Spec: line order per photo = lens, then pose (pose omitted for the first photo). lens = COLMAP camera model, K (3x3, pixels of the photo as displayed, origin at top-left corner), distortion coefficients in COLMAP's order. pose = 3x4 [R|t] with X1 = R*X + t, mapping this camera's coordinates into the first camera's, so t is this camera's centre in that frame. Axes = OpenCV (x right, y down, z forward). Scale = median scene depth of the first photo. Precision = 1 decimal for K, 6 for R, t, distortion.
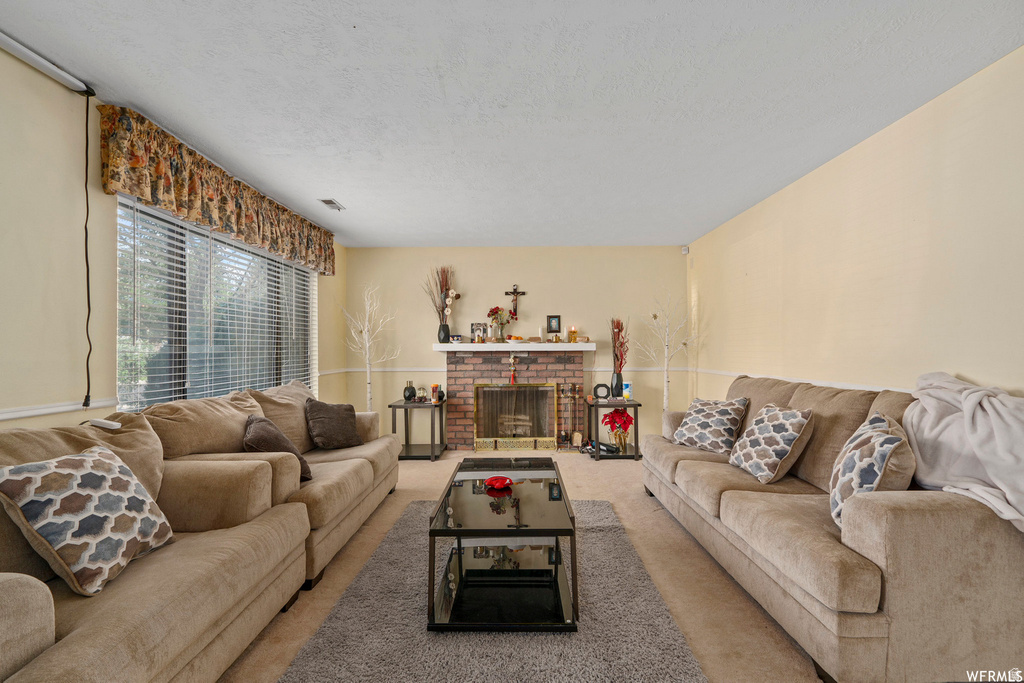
lens RADIAL K [[466.0, 0, 511.1], [0, 466.0, 343.4], [0, 0, 1]] dist [-0.002567, 0.000953]
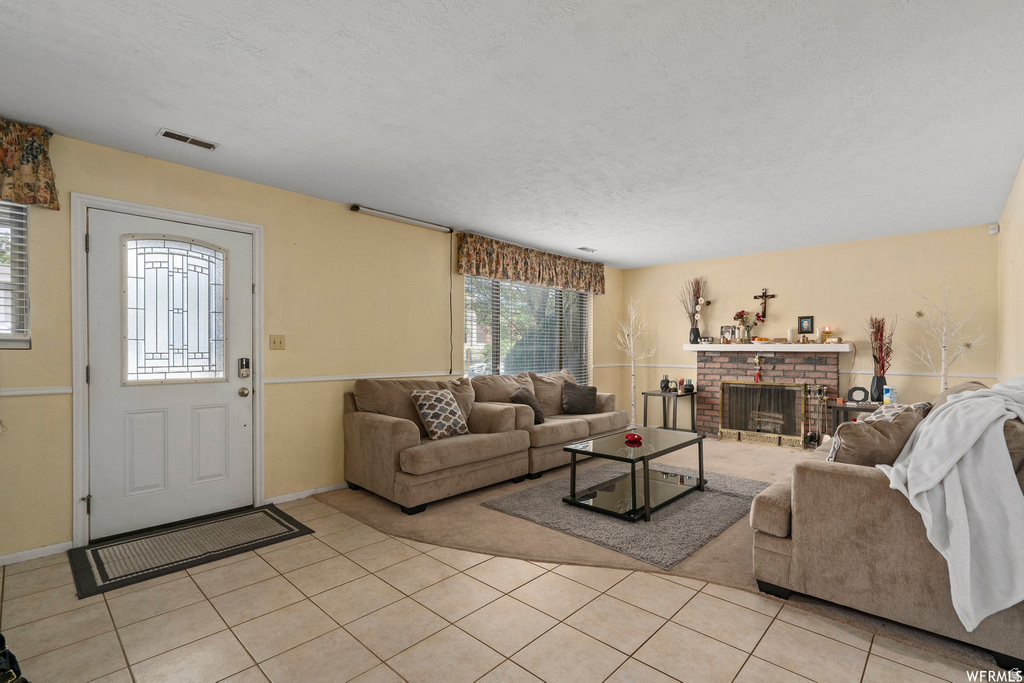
lens RADIAL K [[466.0, 0, 511.6], [0, 466.0, 346.4], [0, 0, 1]] dist [-0.002567, 0.000953]
pose [[0.732312, 0.003638, -0.680960, 0.421577], [0.002394, 0.999966, 0.007916, -0.006337], [0.680965, -0.007427, 0.732278, -0.221492]]
